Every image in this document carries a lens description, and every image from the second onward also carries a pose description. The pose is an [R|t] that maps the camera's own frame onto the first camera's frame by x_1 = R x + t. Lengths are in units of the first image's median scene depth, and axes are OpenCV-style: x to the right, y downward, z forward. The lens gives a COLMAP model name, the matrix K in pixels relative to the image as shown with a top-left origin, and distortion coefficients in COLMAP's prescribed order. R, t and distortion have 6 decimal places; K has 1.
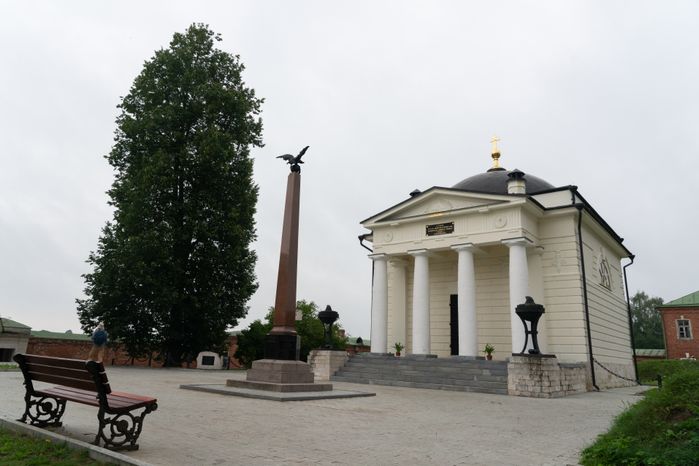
lens RADIAL K [[484.3, 0, 349.5], [0, 484.3, 233.0], [0, 0, 1]] dist [0.005334, -0.039807]
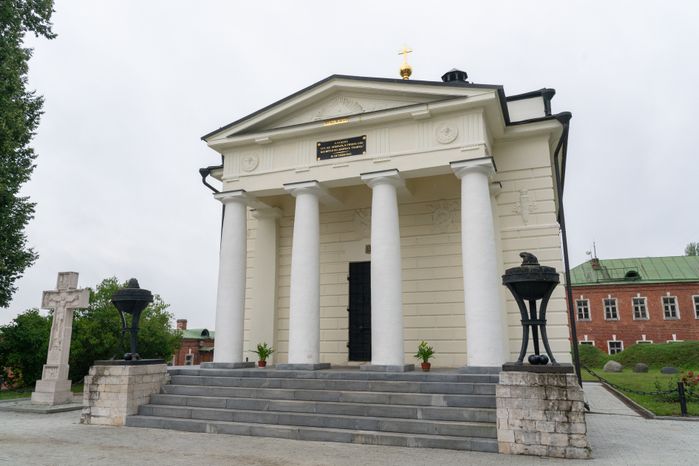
lens RADIAL K [[484.3, 0, 349.5], [0, 484.3, 233.0], [0, 0, 1]] dist [0.005334, -0.039807]
pose [[0.956617, 0.025170, 0.290258, 0.029333], [-0.033209, 0.999188, 0.022802, 0.081245], [-0.289449, -0.031451, 0.956677, 0.437590]]
